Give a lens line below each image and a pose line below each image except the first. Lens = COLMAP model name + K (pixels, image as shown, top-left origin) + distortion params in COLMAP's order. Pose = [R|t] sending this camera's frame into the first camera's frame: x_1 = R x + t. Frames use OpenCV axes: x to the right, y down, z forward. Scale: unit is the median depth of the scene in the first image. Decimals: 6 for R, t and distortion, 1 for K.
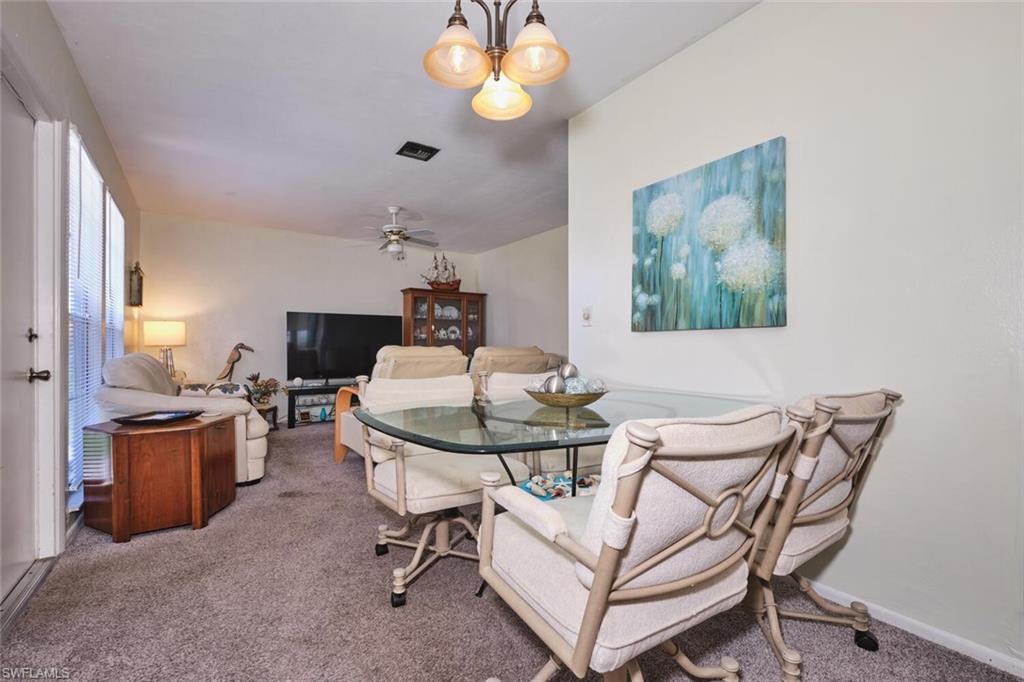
lens RADIAL K [[460.6, 0, 516.4], [0, 460.6, 343.8], [0, 0, 1]] dist [0.000815, -0.000032]
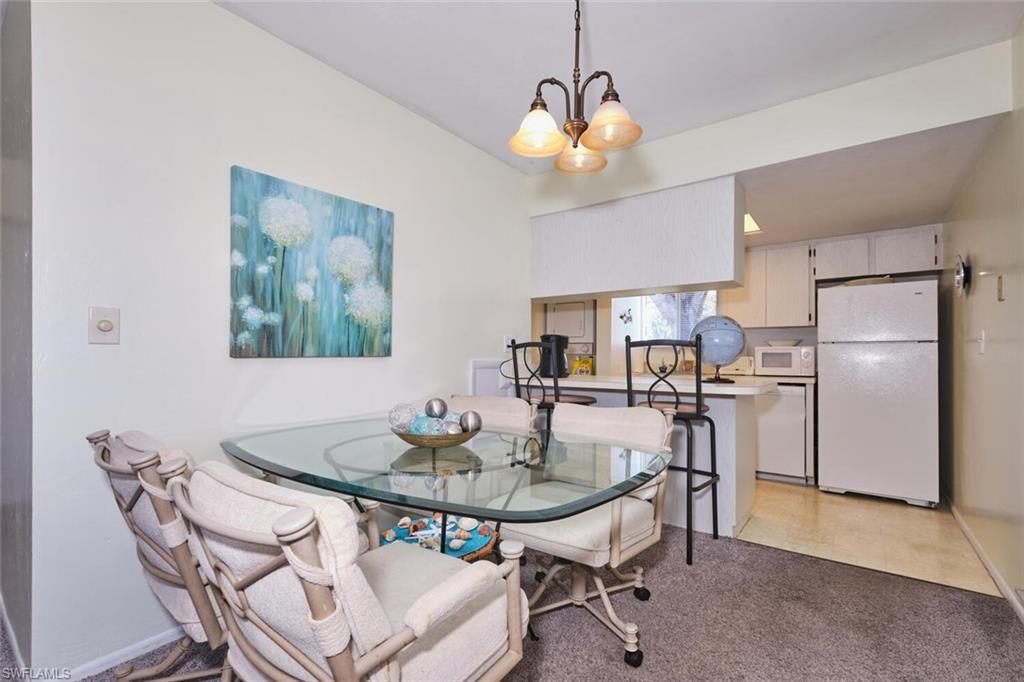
lens RADIAL K [[460.6, 0, 516.4], [0, 460.6, 343.8], [0, 0, 1]] dist [0.000815, -0.000032]
pose [[-0.330009, 0.020483, 0.943756, -0.669497], [-0.009873, 0.999635, -0.025148, -0.038256], [-0.943926, -0.017616, -0.329686, 0.937957]]
